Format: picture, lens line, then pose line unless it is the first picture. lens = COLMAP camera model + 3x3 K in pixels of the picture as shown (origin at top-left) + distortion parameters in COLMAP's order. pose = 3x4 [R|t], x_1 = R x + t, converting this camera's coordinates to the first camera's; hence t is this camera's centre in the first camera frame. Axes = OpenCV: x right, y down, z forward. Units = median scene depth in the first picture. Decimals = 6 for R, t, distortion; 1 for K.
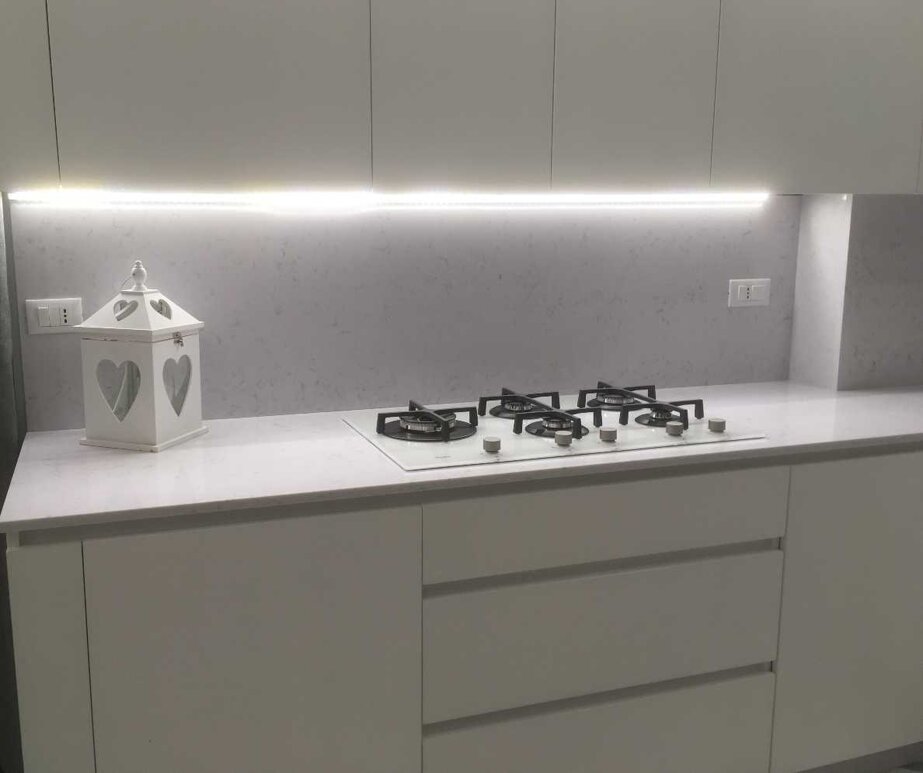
lens RADIAL K [[993.5, 0, 460.0], [0, 993.5, 387.9], [0, 0, 1]] dist [0.033163, 0.000000]
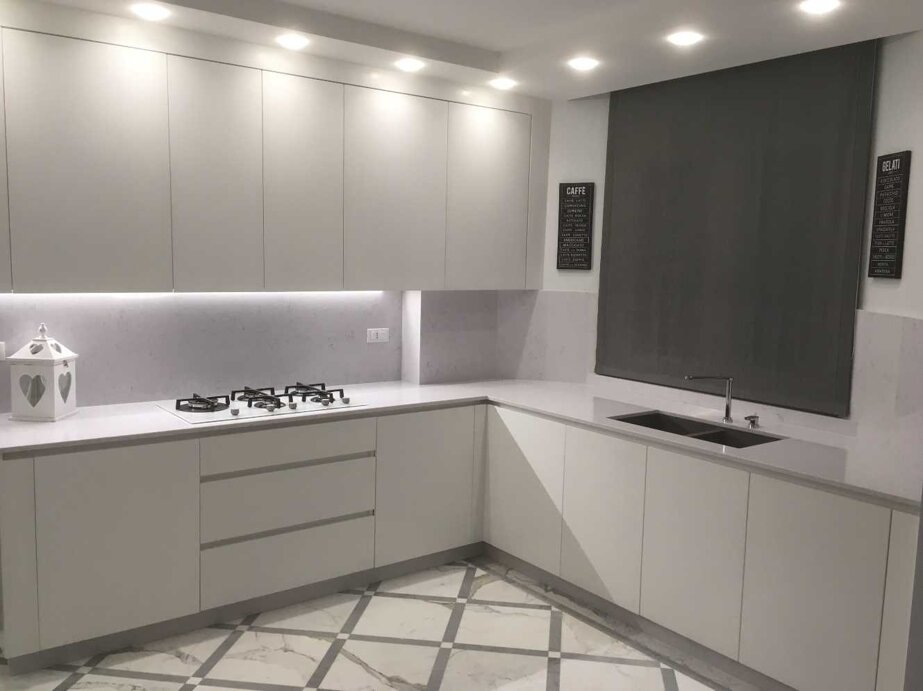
lens RADIAL K [[812.6, 0, 470.5], [0, 812.6, 345.8], [0, 0, 1]] dist [0.036404, -0.019717]
pose [[0.962137, -0.009040, 0.272416, 0.039091], [0.026877, 0.997726, -0.061817, 0.035327], [-0.271238, 0.066799, 0.960192, -0.732844]]
